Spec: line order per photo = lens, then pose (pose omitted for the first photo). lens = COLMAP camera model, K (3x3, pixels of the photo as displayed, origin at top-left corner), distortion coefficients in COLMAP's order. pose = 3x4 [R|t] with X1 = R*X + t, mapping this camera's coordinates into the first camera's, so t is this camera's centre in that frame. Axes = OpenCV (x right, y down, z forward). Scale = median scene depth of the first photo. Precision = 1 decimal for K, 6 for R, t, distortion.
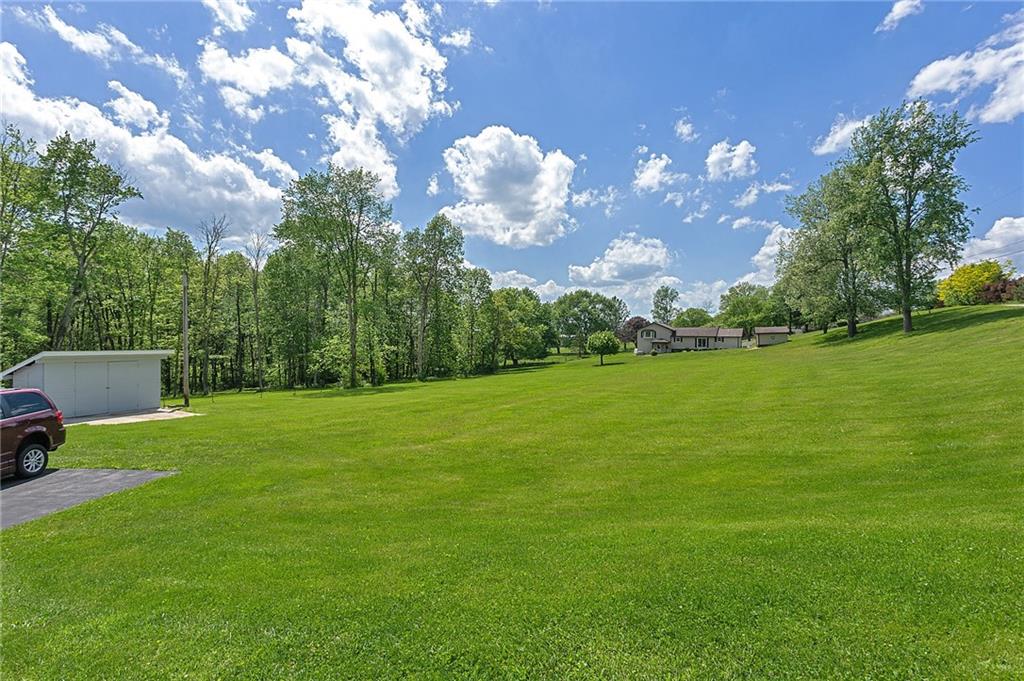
lens RADIAL K [[546.3, 0, 544.8], [0, 546.3, 335.8], [0, 0, 1]] dist [-0.002721, -0.000427]
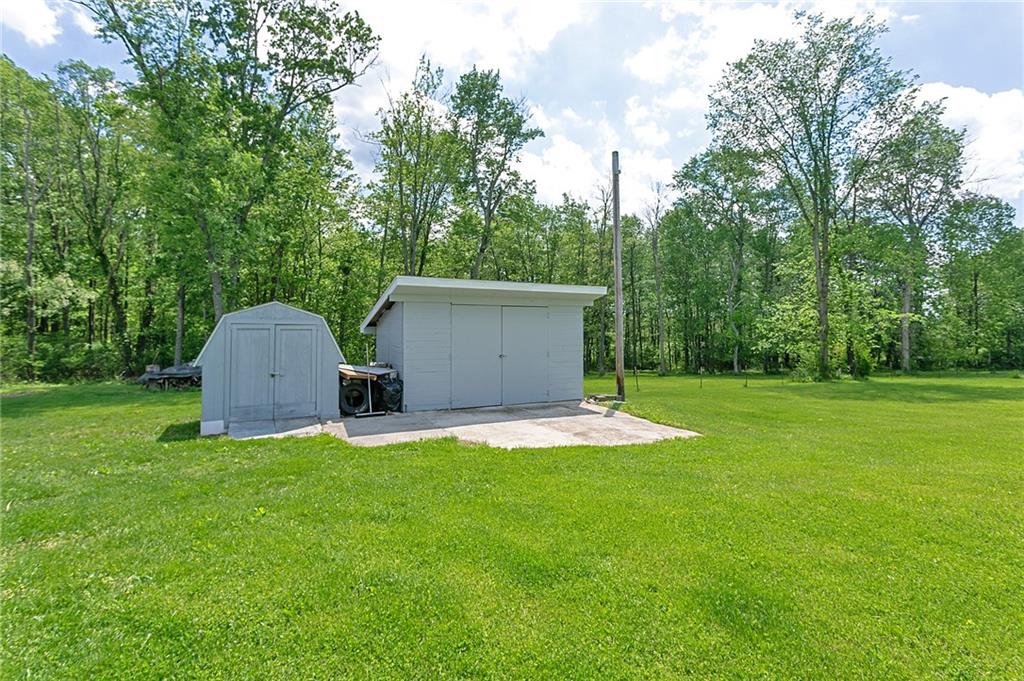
lens RADIAL K [[546.3, 0, 544.8], [0, 546.3, 335.8], [0, 0, 1]] dist [-0.002721, -0.000427]
pose [[0.812693, 0.017051, -0.582442, -0.251350], [-0.005447, 0.999750, 0.021668, 0.035186], [0.582666, -0.014437, 0.812583, 0.325611]]
